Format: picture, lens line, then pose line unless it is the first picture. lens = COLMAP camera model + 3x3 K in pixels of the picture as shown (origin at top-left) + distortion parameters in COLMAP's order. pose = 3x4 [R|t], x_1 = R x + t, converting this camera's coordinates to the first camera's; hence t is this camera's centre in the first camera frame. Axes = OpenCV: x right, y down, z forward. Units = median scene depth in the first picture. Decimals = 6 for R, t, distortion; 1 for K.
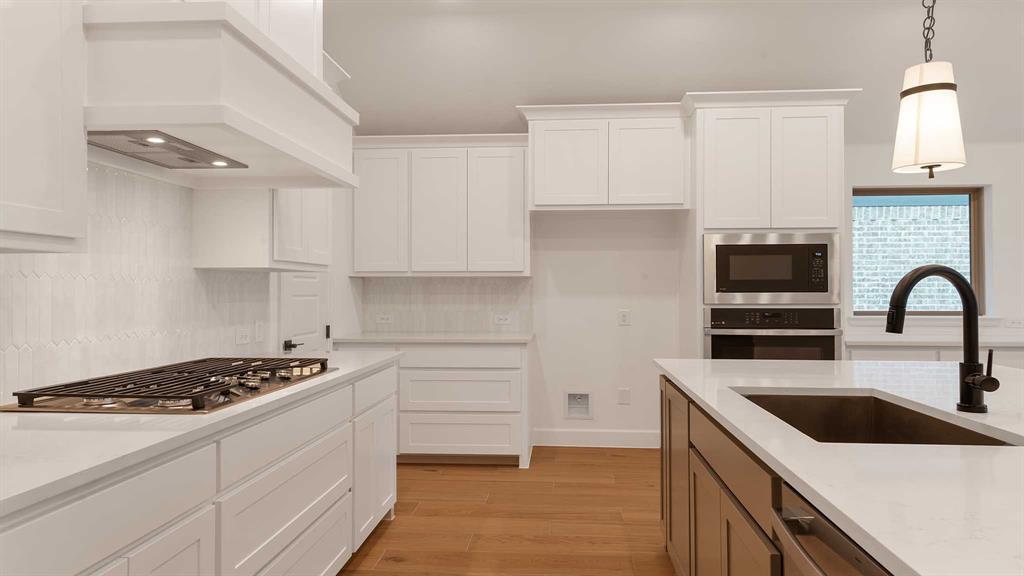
lens RADIAL K [[673.3, 0, 516.3], [0, 673.3, 285.9], [0, 0, 1]] dist [0.000208, 0.000393]
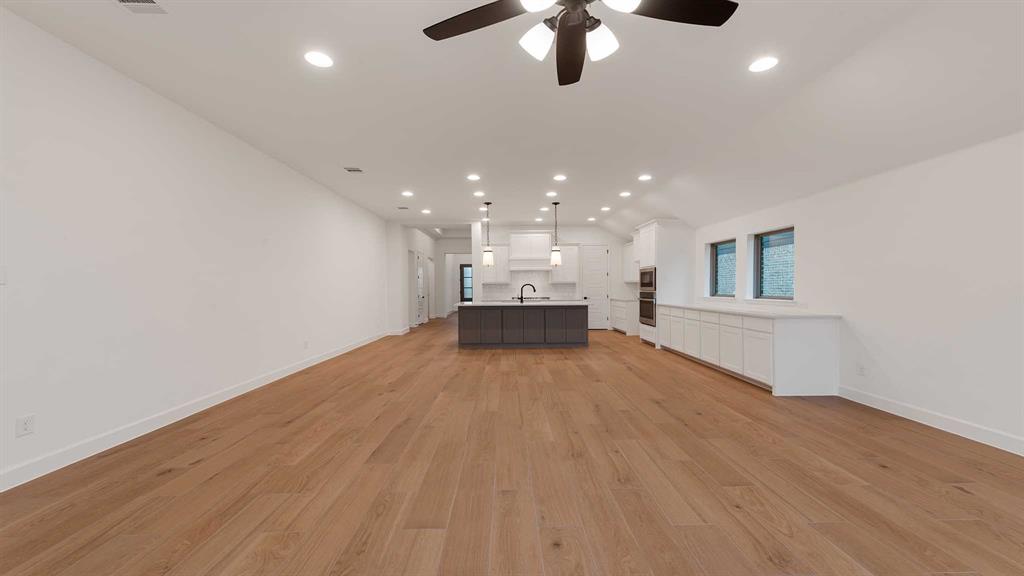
lens RADIAL K [[404.8, 0, 516.9], [0, 404.8, 289.1], [0, 0, 1]] dist [0.001729, 0.000062]
pose [[0.095757, 0.007202, -0.995379, 2.225537], [0.010660, 0.999909, 0.008260, -0.003977], [0.995348, -0.011402, 0.095671, 0.199559]]
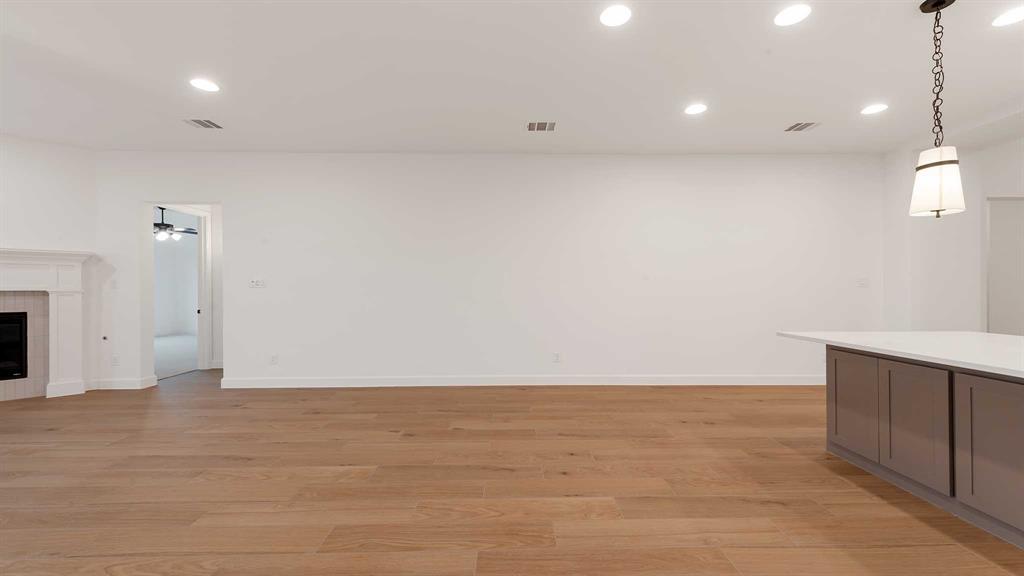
lens RADIAL K [[404.8, 0, 516.9], [0, 404.8, 289.1], [0, 0, 1]] dist [0.001729, 0.000062]
pose [[-0.996579, 0.007906, -0.082266, 0.955896], [0.008198, 0.999961, -0.003206, 0.001023], [0.082237, -0.003870, -0.996605, 0.760512]]
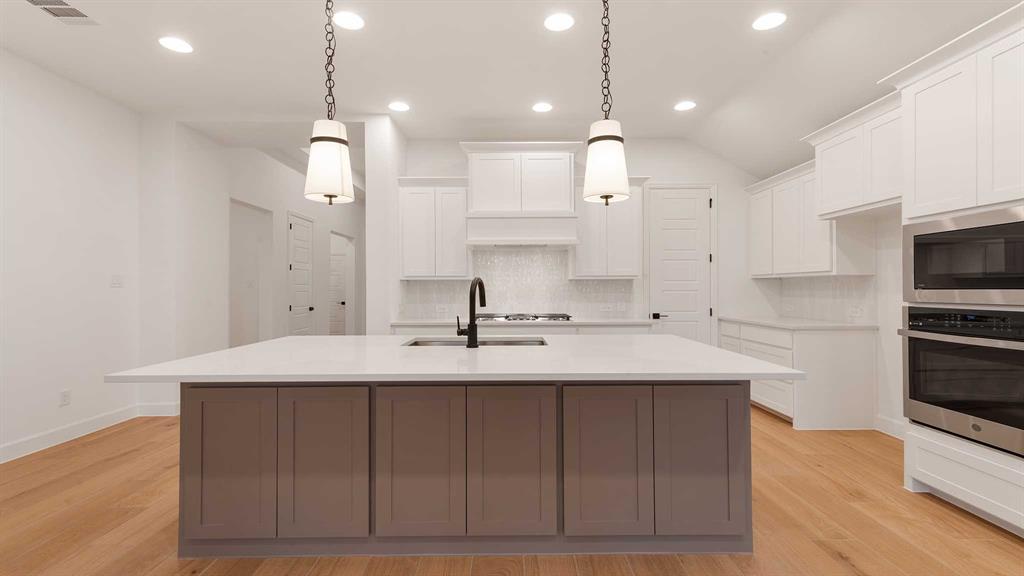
lens RADIAL K [[502.1, 0, 514.3], [0, 502.1, 280.8], [0, 0, 1]] dist [-0.002767, -0.001092]
pose [[0.080202, -0.013049, -0.996693, 0.920630], [0.008935, 0.999884, -0.012372, 0.001666], [0.996739, -0.007914, 0.080309, 0.414053]]
